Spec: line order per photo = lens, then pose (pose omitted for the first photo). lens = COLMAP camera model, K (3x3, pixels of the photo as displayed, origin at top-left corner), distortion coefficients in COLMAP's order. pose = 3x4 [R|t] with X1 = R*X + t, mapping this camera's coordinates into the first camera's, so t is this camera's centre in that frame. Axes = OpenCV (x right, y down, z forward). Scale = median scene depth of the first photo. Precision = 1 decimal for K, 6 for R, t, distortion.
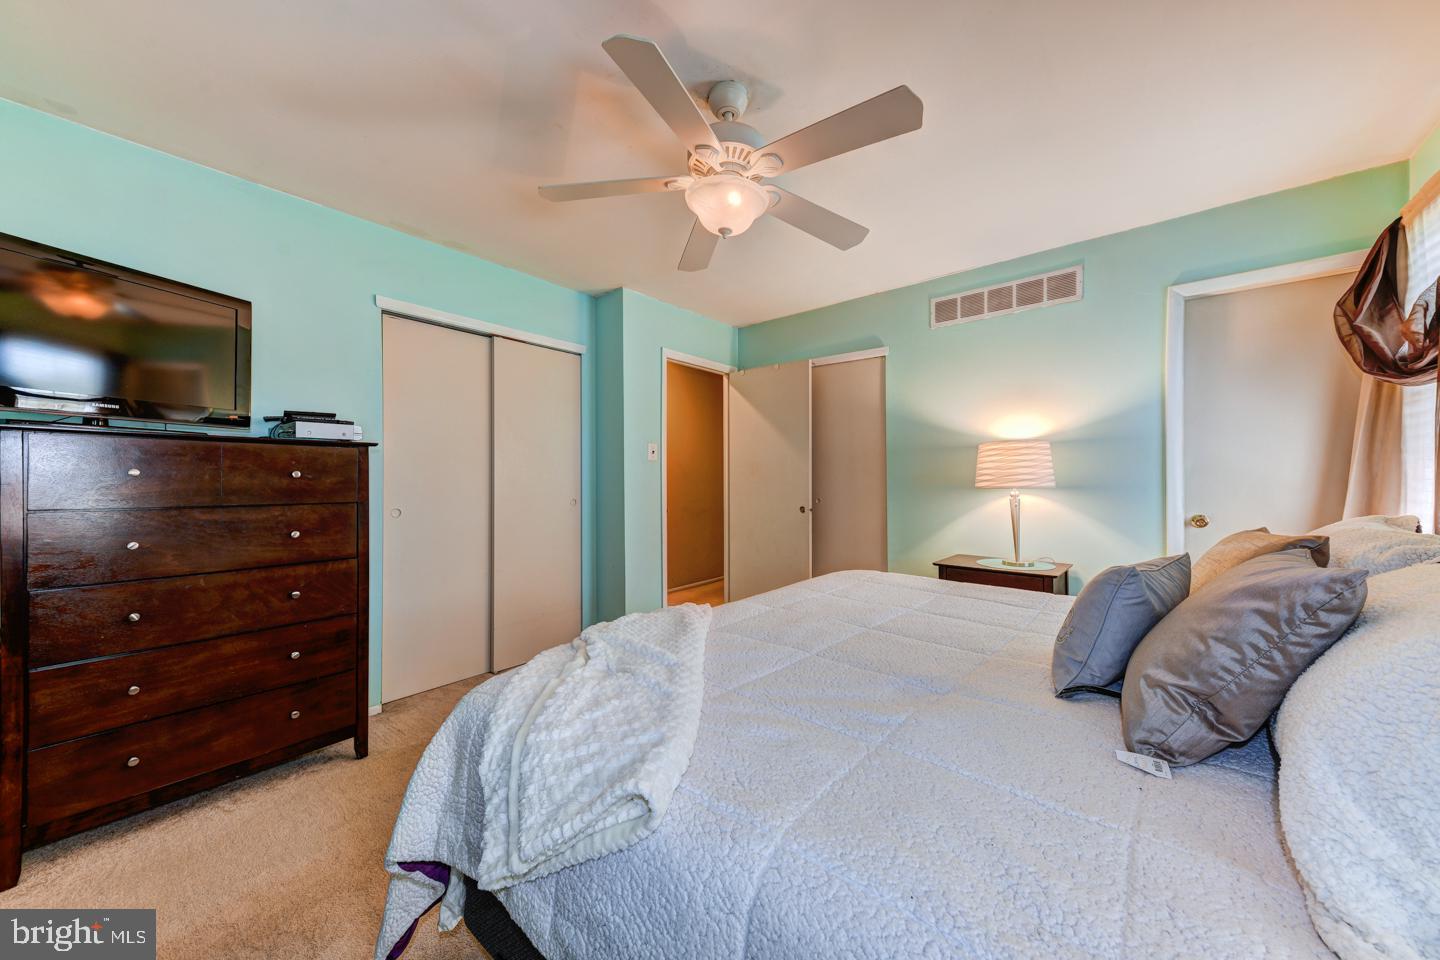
lens RADIAL K [[503.2, 0, 713.4], [0, 503.2, 477.7], [0, 0, 1]] dist [-0.009772, -0.000276]
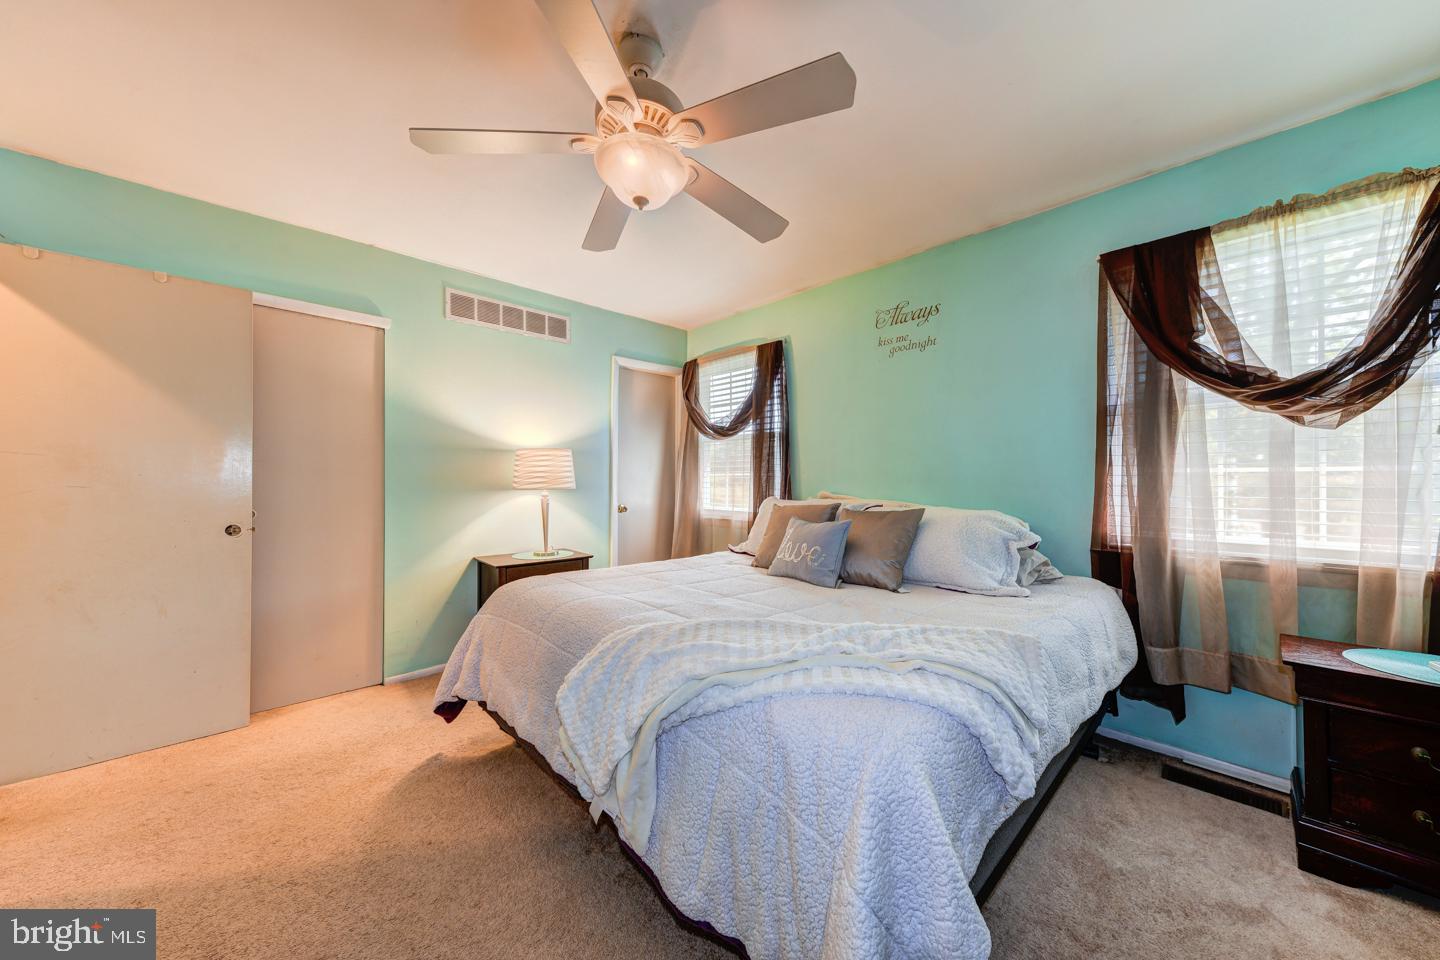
lens RADIAL K [[503.2, 0, 713.7], [0, 503.2, 479.4], [0, 0, 1]] dist [-0.009772, -0.000276]
pose [[0.079680, 0.004830, 0.996809, -0.480530], [-0.005405, 0.999976, -0.004414, 0.000795], [-0.996806, -0.005036, 0.079704, 0.463618]]
